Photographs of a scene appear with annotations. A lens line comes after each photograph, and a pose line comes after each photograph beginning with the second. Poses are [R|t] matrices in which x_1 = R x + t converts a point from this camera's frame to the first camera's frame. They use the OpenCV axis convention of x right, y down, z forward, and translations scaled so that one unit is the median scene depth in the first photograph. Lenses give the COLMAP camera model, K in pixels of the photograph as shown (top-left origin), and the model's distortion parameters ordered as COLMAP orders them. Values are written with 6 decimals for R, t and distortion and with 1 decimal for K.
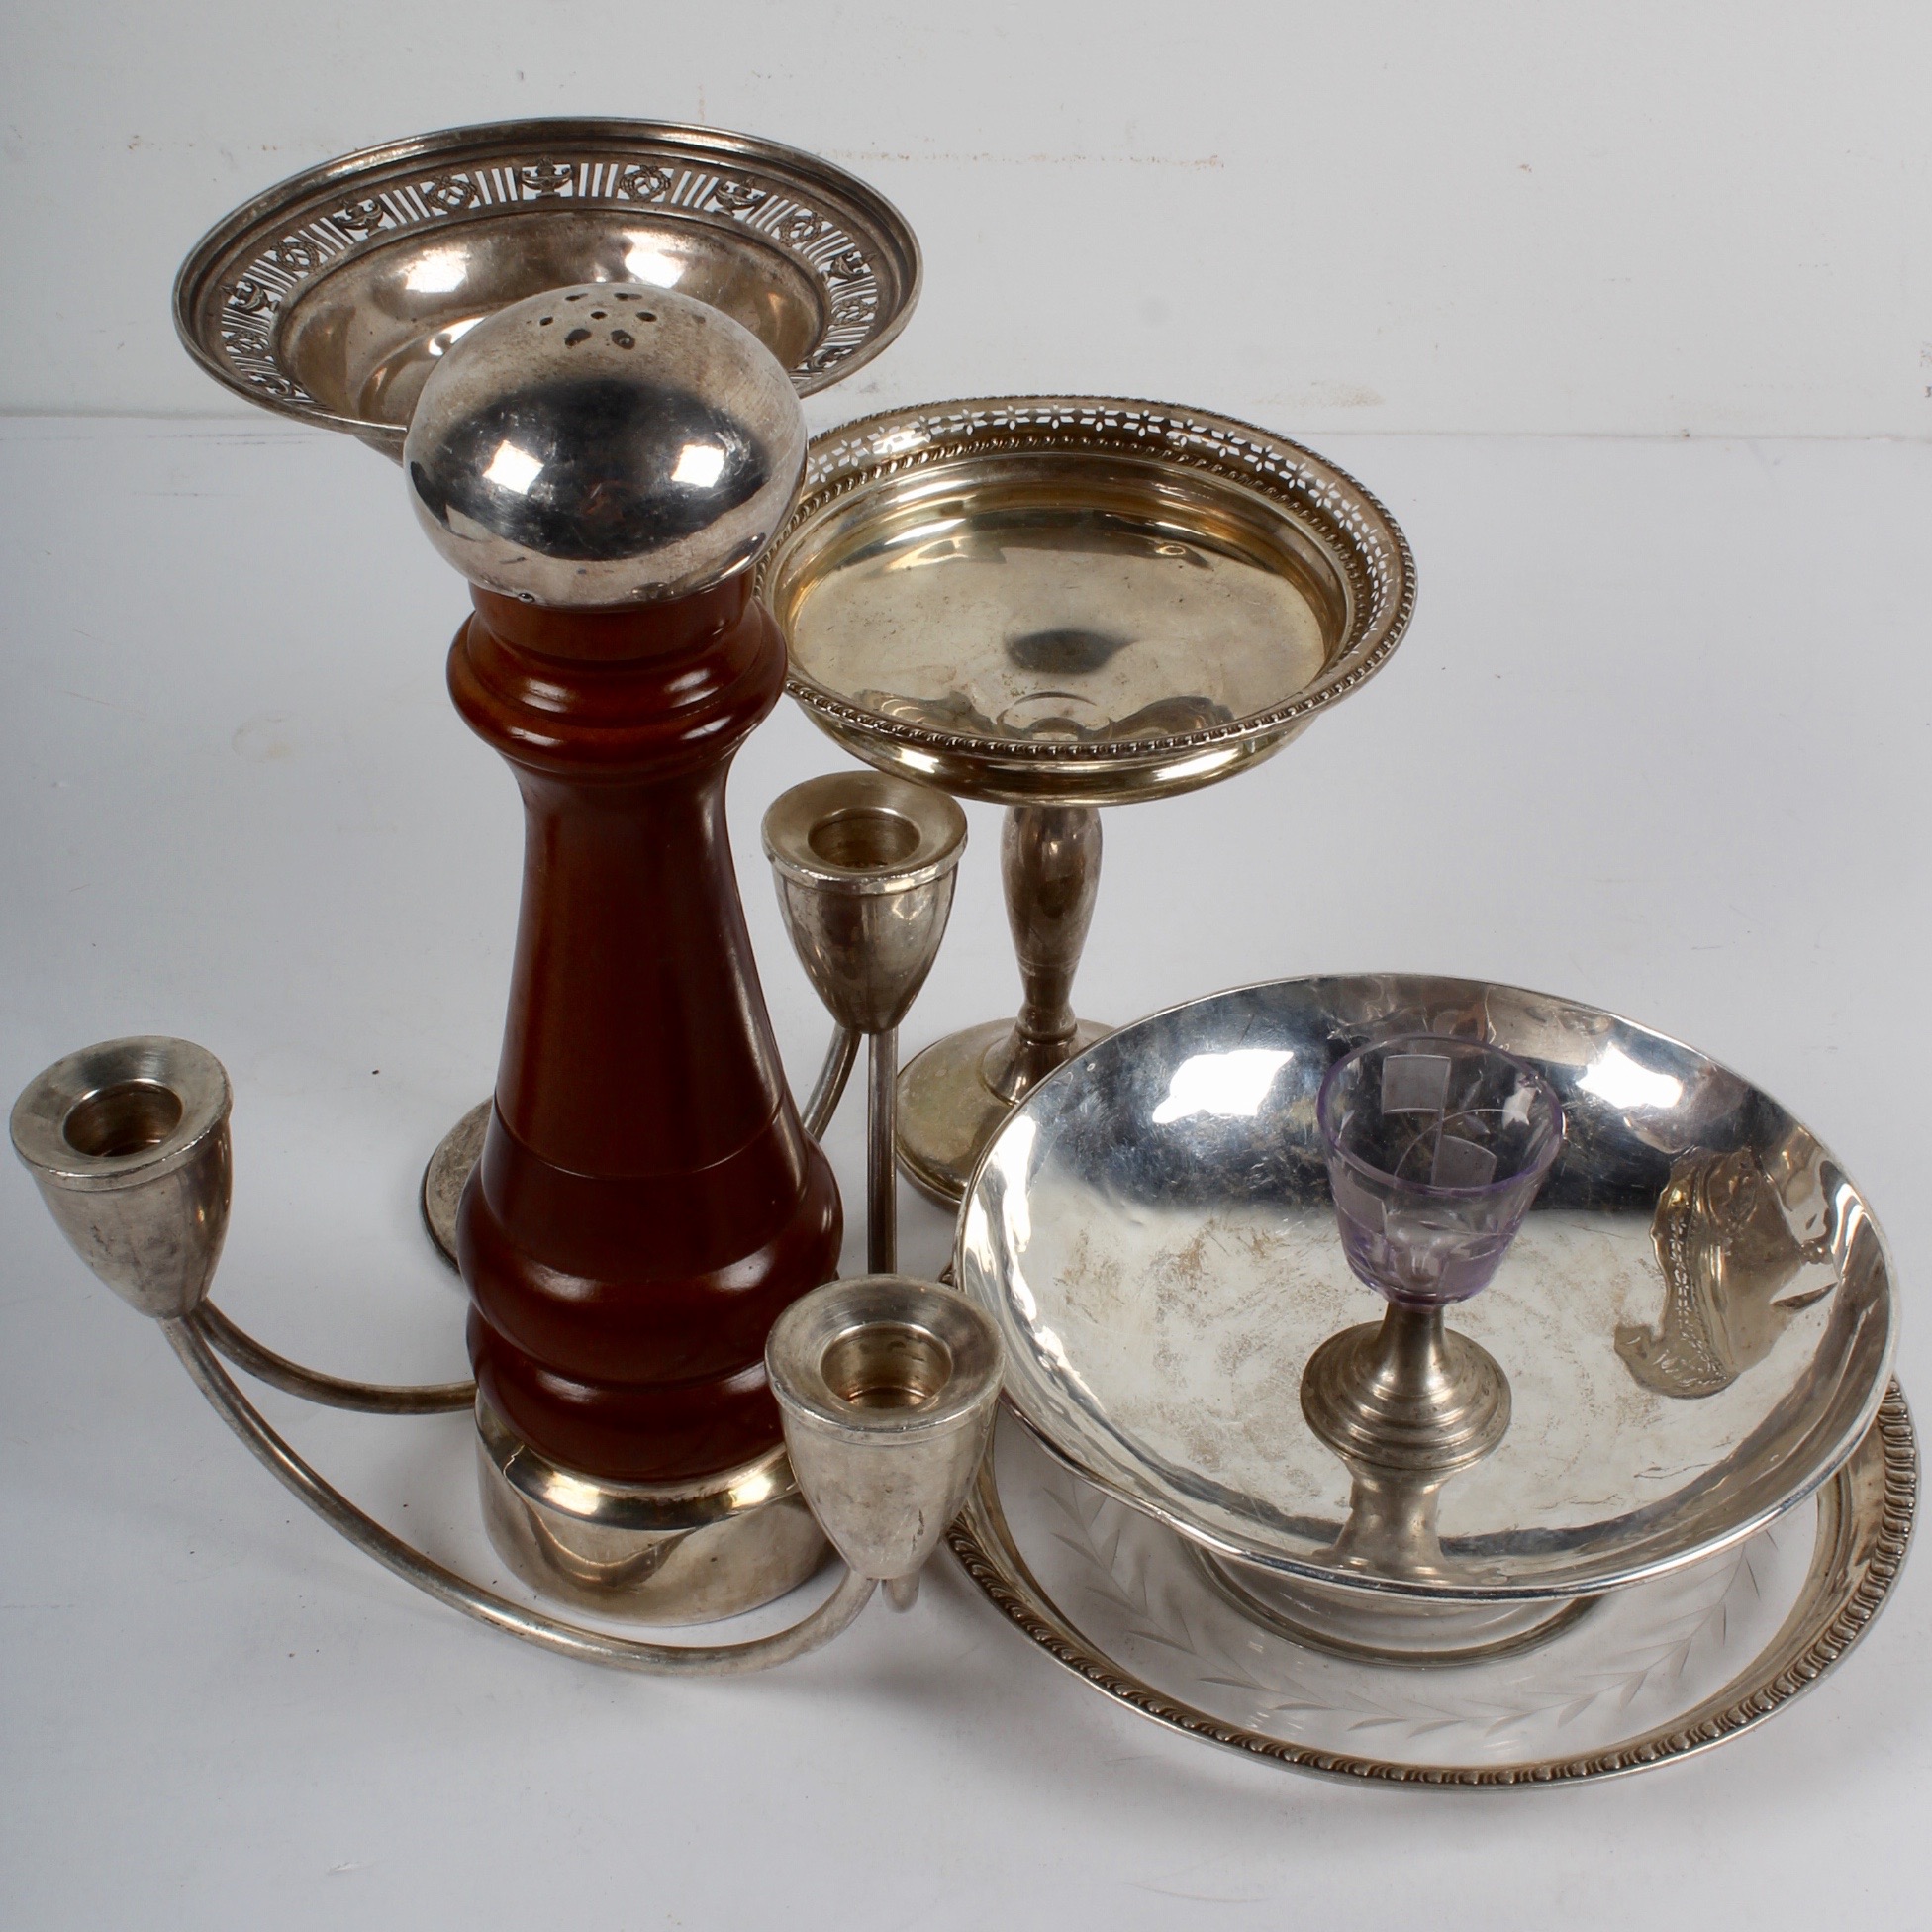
lens RADIAL K [[4541.4, 0, 948.2], [0, 4541.4, 862.3], [0, 0, 1]] dist [-0.079790, 0.000000]
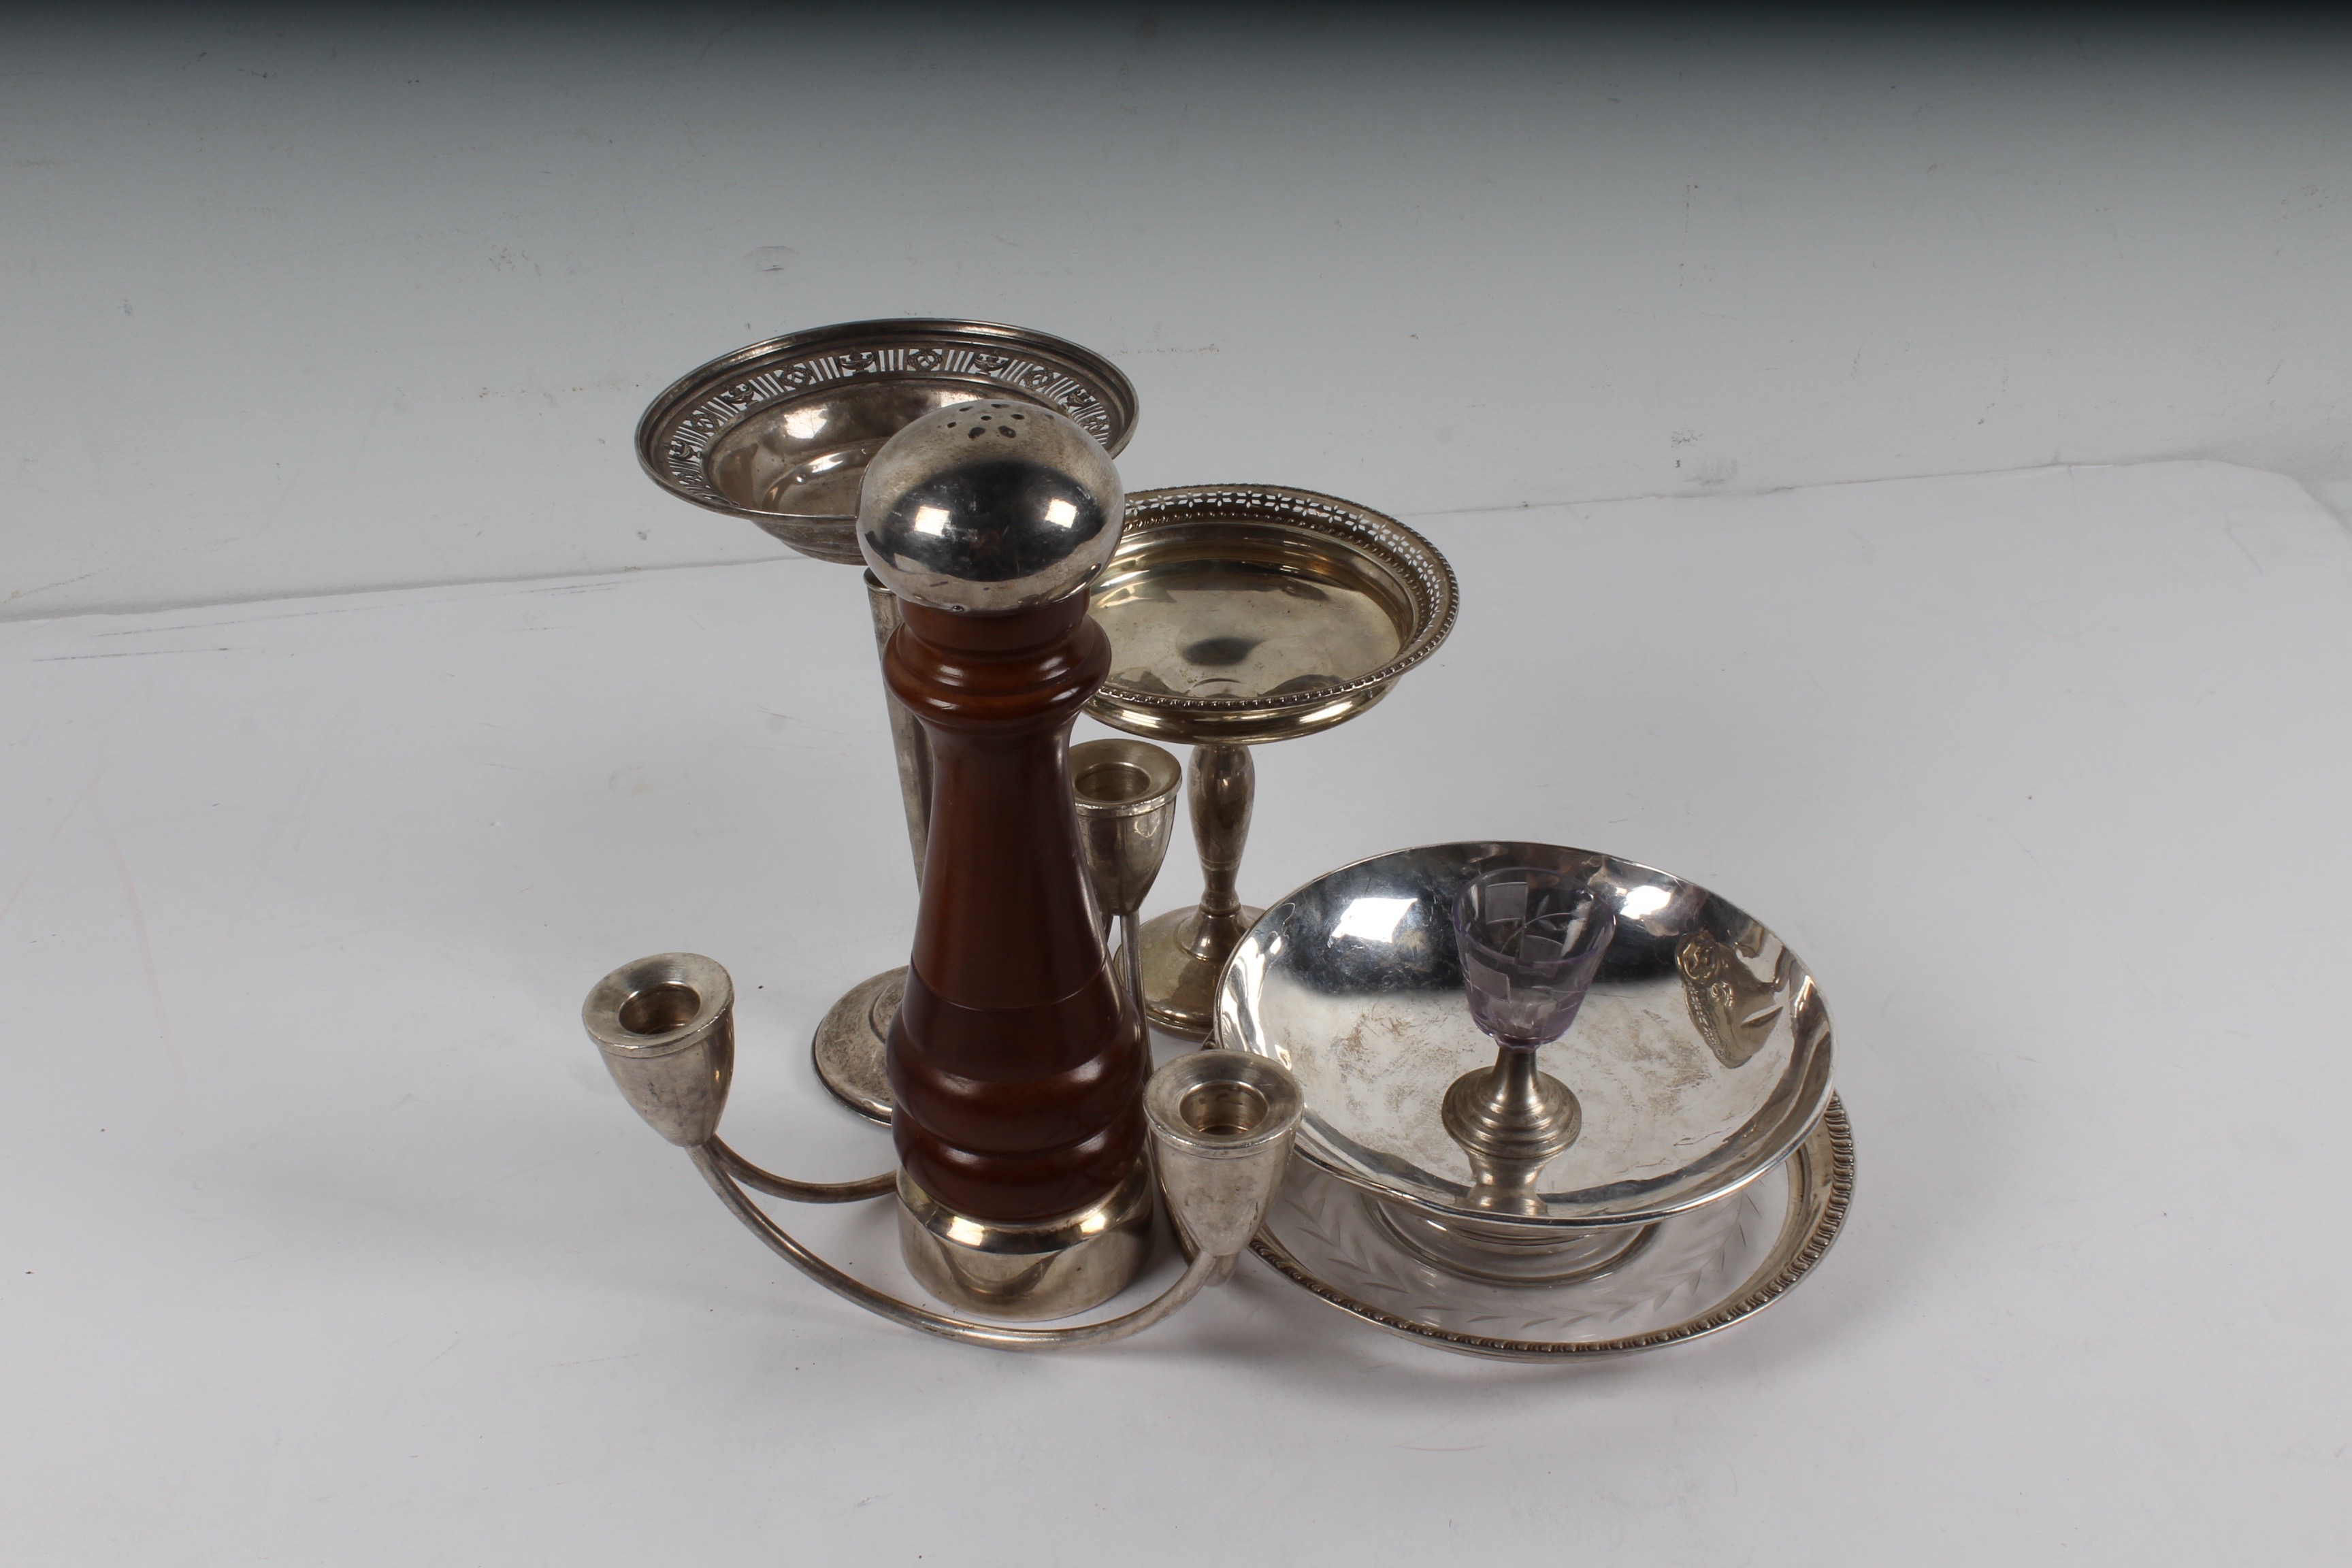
lens RADIAL K [[3076.4, 0, 1173.8], [0, 3076.4, 772.7], [0, 0, 1]] dist [-0.088442, 0.000000]
pose [[0.987593, -0.093840, 0.125910, -0.130495], [0.099851, 0.994103, -0.042292, 0.037772], [-0.121199, 0.054339, 0.991140, -0.005100]]
